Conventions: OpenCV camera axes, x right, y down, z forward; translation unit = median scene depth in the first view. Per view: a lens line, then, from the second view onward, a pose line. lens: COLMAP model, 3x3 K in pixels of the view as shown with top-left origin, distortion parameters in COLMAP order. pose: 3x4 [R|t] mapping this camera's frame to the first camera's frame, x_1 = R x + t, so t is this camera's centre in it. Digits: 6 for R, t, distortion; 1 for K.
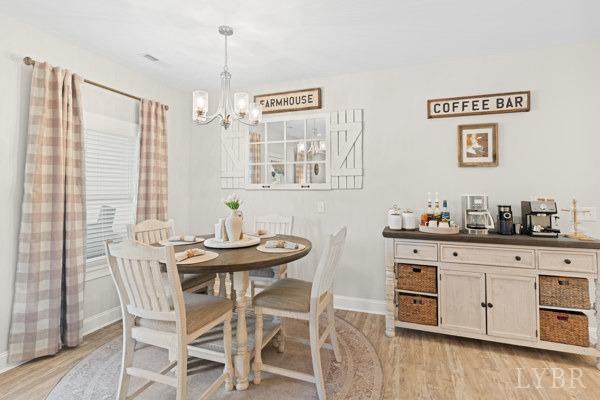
lens RADIAL K [[293.7, 0, 304.7], [0, 293.7, 182.9], [0, 0, 1]] dist [0.000977, 0.000338]
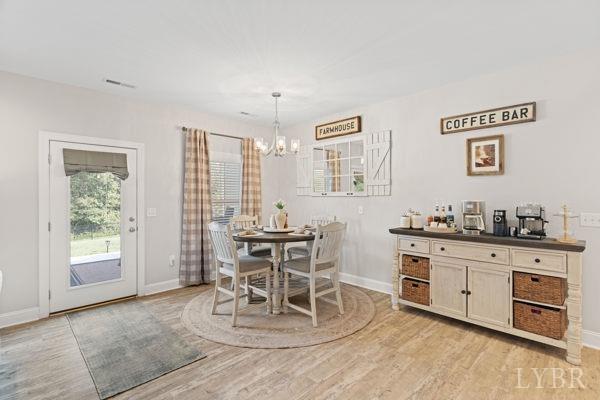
lens RADIAL K [[288.5, 0, 300.8], [0, 288.5, 196.8], [0, 0, 1]] dist [0.000604, 0.000071]
pose [[0.899046, -0.001682, -0.437850, 0.459538], [0.012990, 0.999655, 0.022833, -0.008119], [0.437661, -0.026215, 0.898758, -0.296445]]
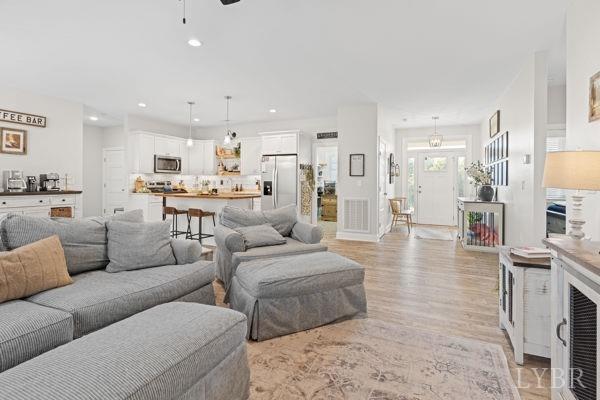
lens RADIAL K [[289.7, 0, 302.9], [0, 289.7, 182.1], [0, 0, 1]] dist [-0.004915, -0.000444]
pose [[0.086110, 0.006264, 0.996266, -0.948935], [-0.034309, 0.999406, -0.003318, 0.057800], [-0.995695, -0.033895, 0.086274, -0.834056]]
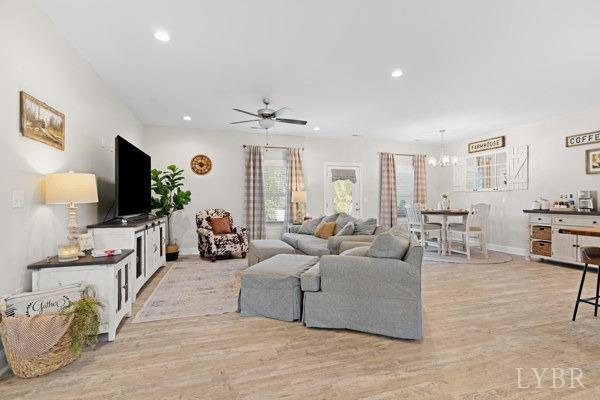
lens RADIAL K [[283.9, 0, 302.3], [0, 283.9, 199.9], [0, 0, 1]] dist [0.000522, 0.000048]
pose [[0.603830, -0.002136, -0.797110, 0.892142], [0.020083, 0.999720, 0.012534, 0.041787], [0.796860, -0.023577, 0.603703, -1.382464]]
